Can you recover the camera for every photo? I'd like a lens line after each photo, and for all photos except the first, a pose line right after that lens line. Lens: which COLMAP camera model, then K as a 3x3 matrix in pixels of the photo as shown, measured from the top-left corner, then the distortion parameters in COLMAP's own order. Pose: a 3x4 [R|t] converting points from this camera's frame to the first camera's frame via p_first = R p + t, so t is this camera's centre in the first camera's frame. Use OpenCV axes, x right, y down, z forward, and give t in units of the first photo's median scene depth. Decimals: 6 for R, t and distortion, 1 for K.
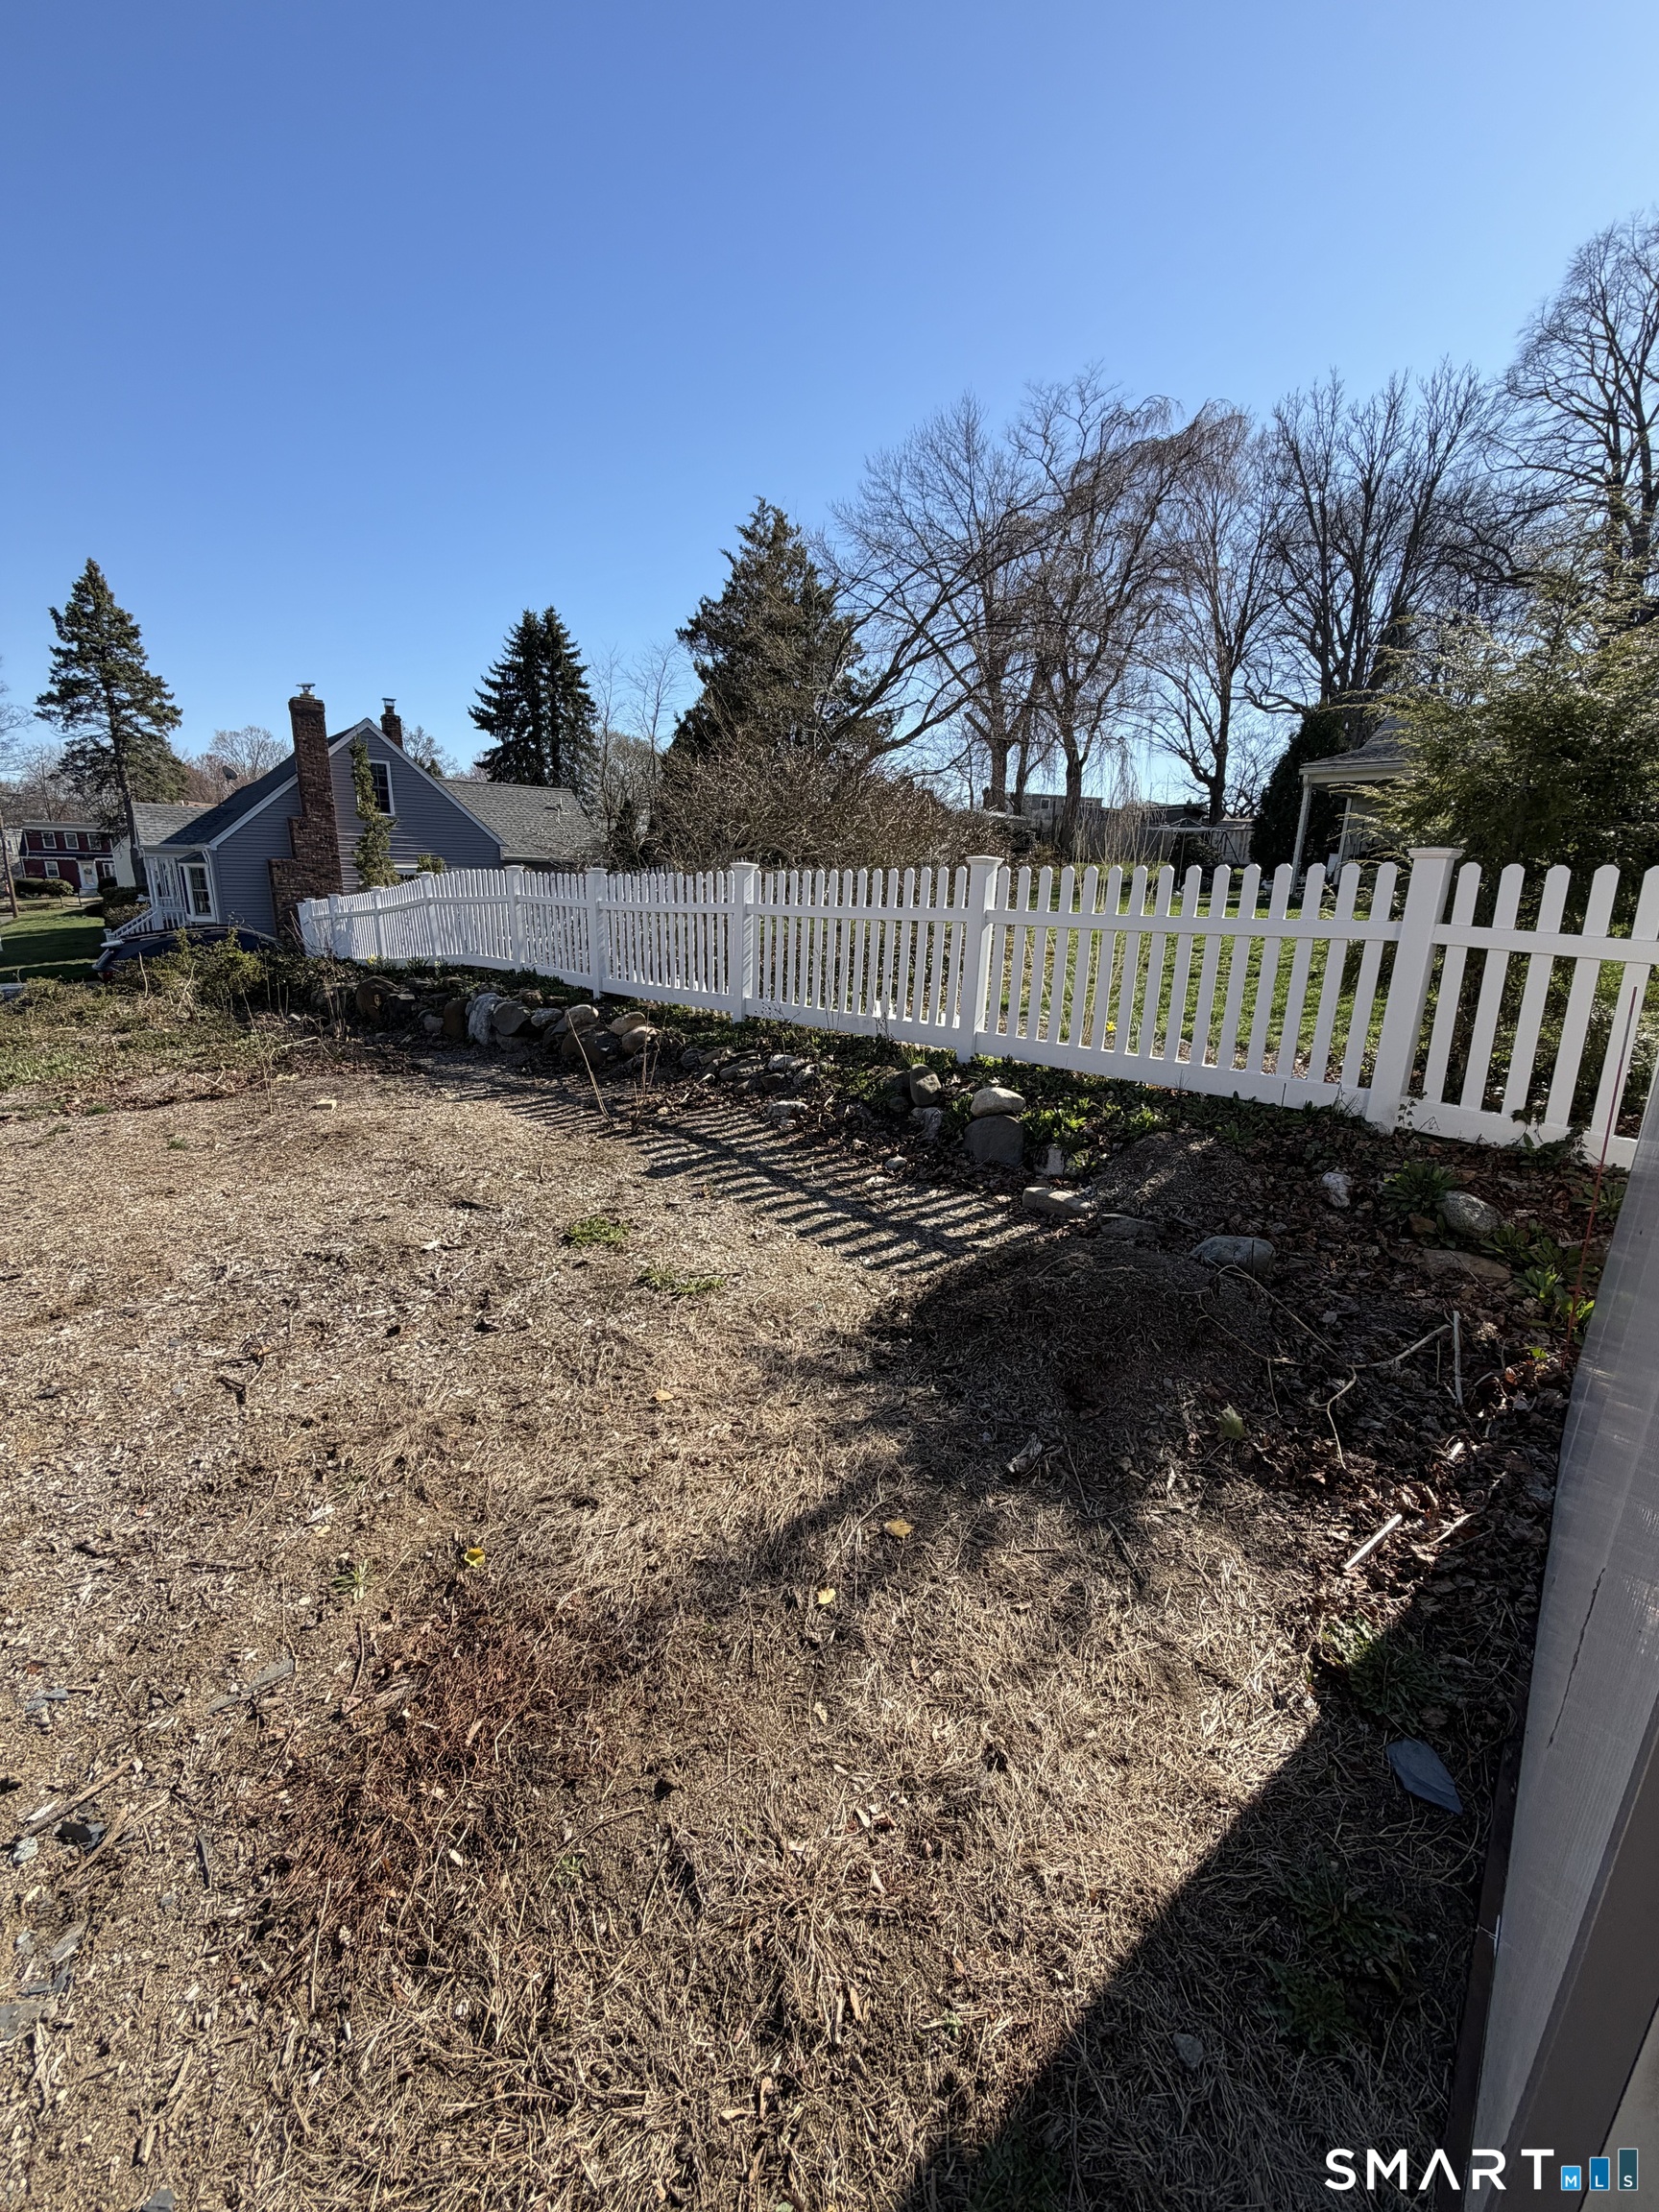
lens RADIAL K [[880.8, 0, 823.0], [0, 880.8, 1096.2], [0, 0, 1]] dist [0.000283, 0.000780]
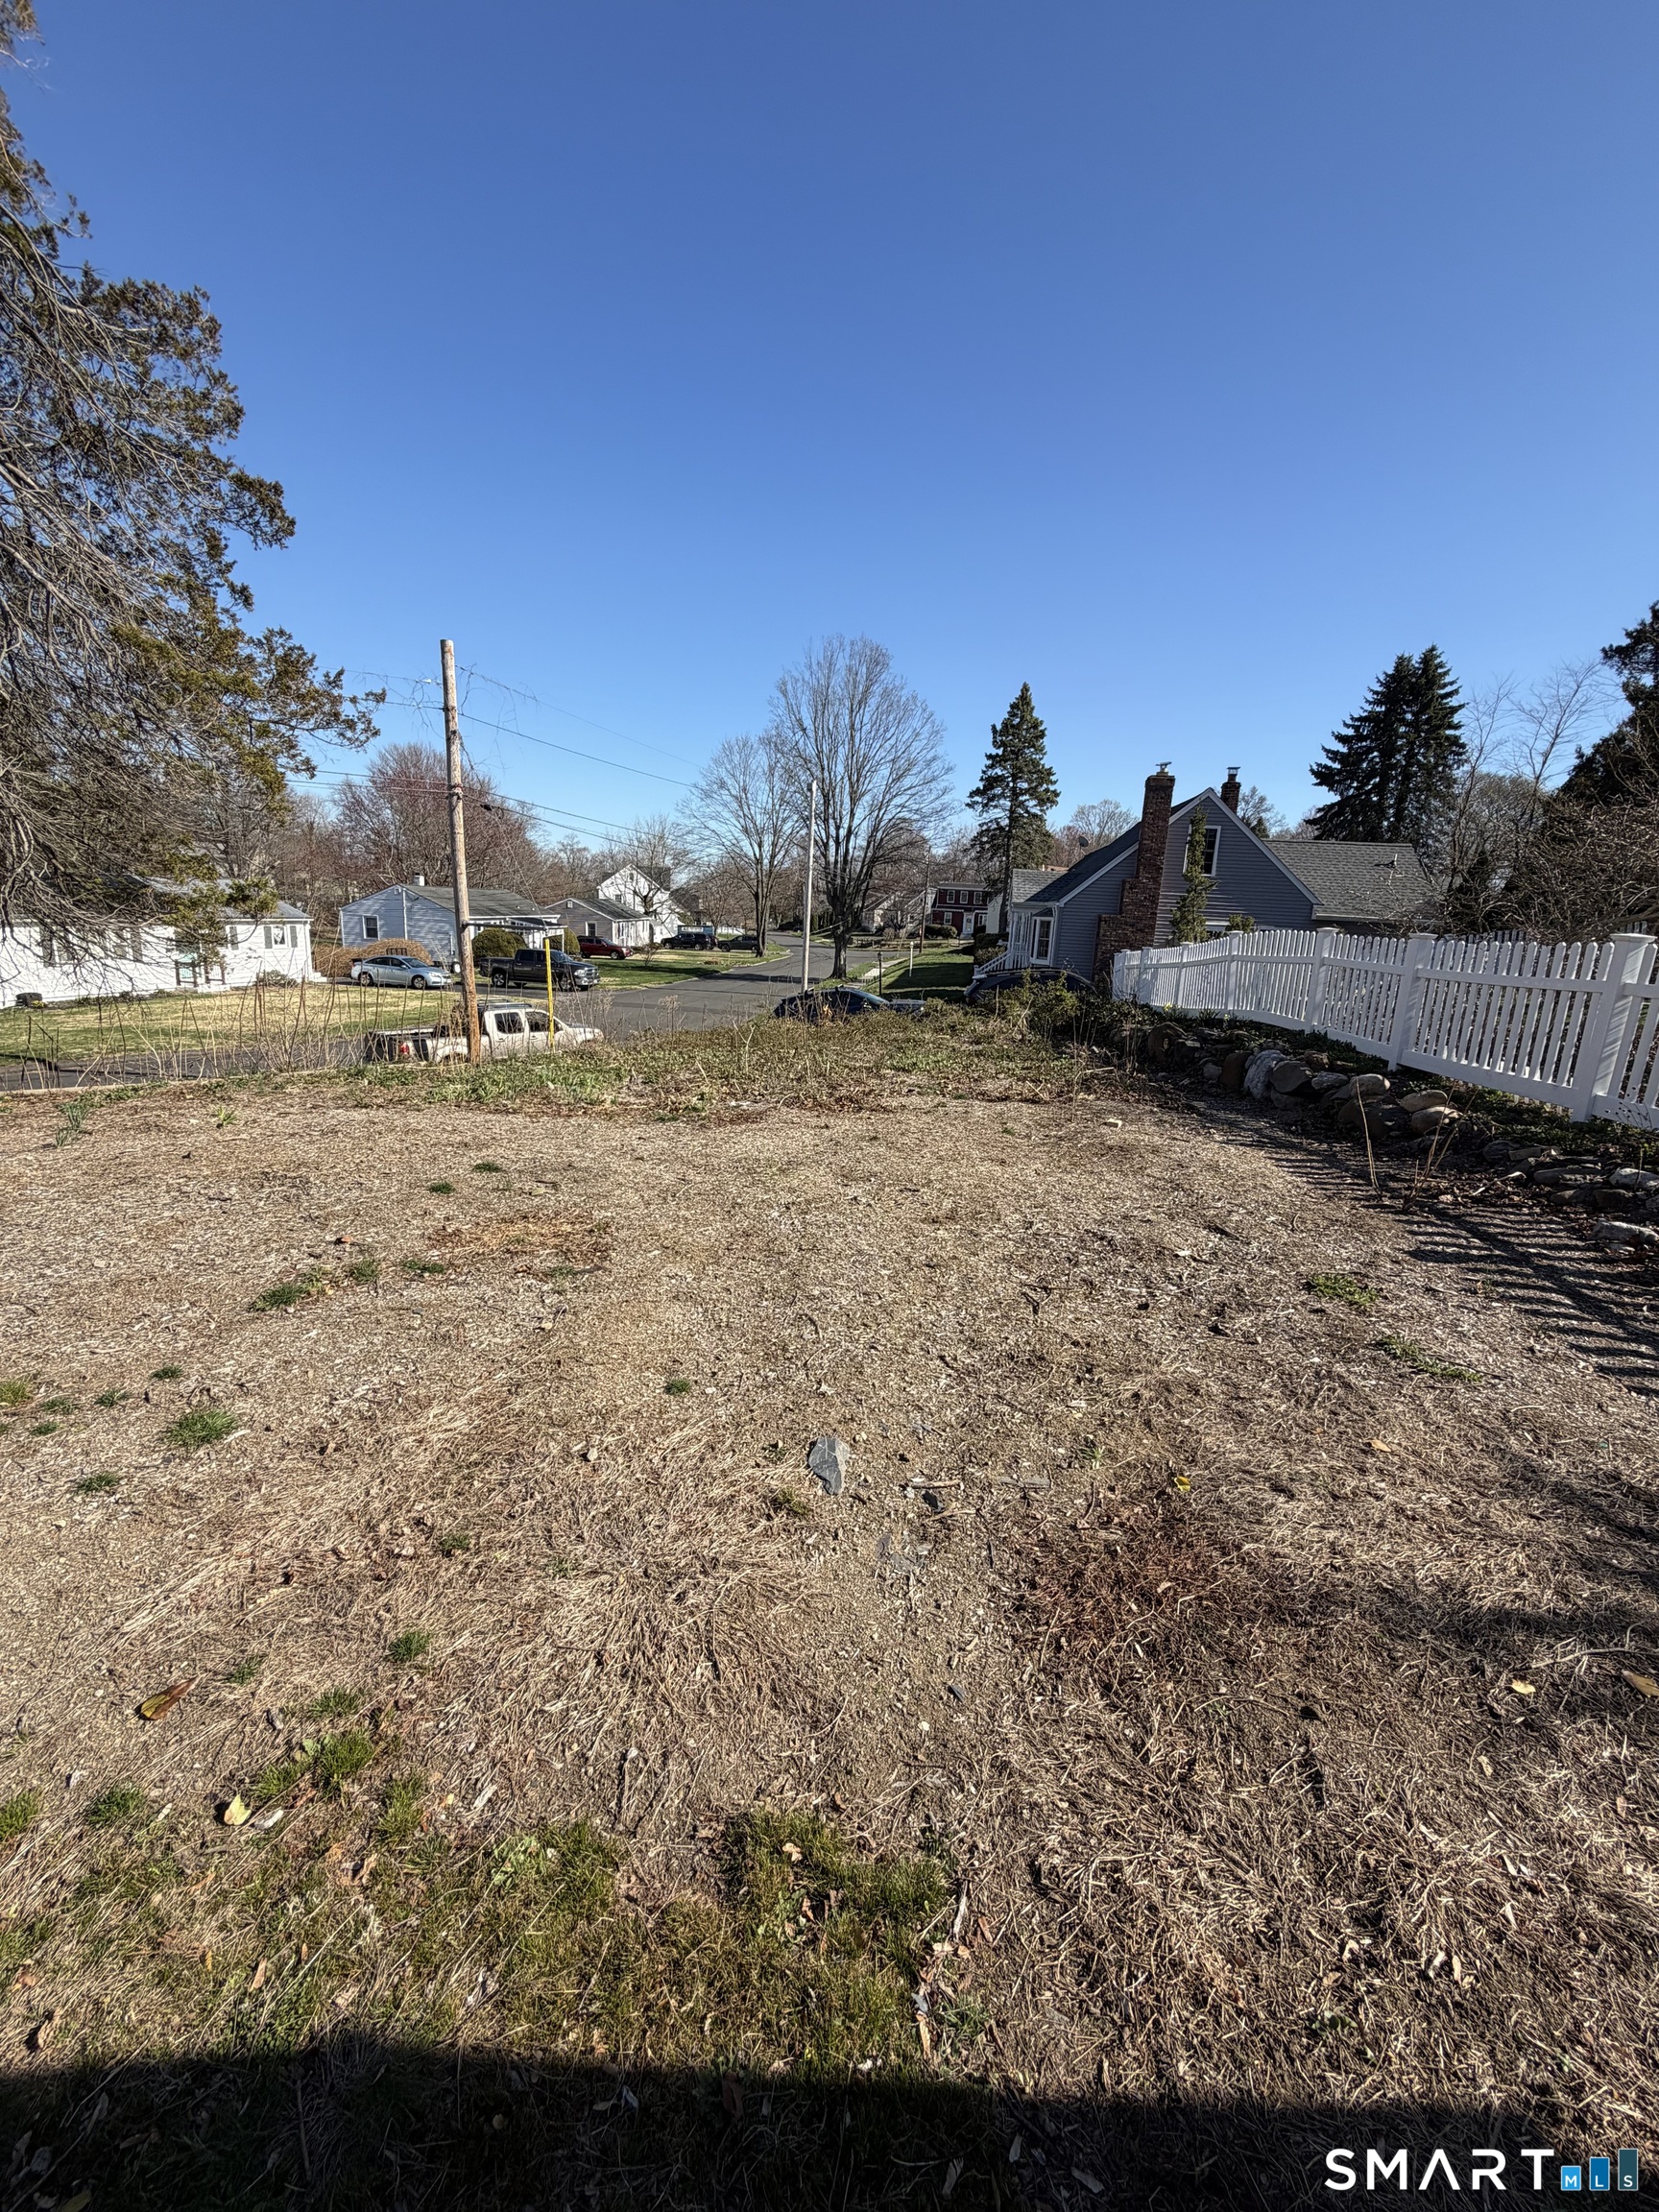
lens RADIAL K [[880.8, 0, 833.8], [0, 880.8, 1101.5], [0, 0, 1]] dist [0.000283, 0.000780]
pose [[0.677845, 0.169262, -0.715456, 0.041024], [-0.207926, 0.977544, 0.034271, 0.031167], [0.705190, 0.125532, 0.697817, -0.165095]]
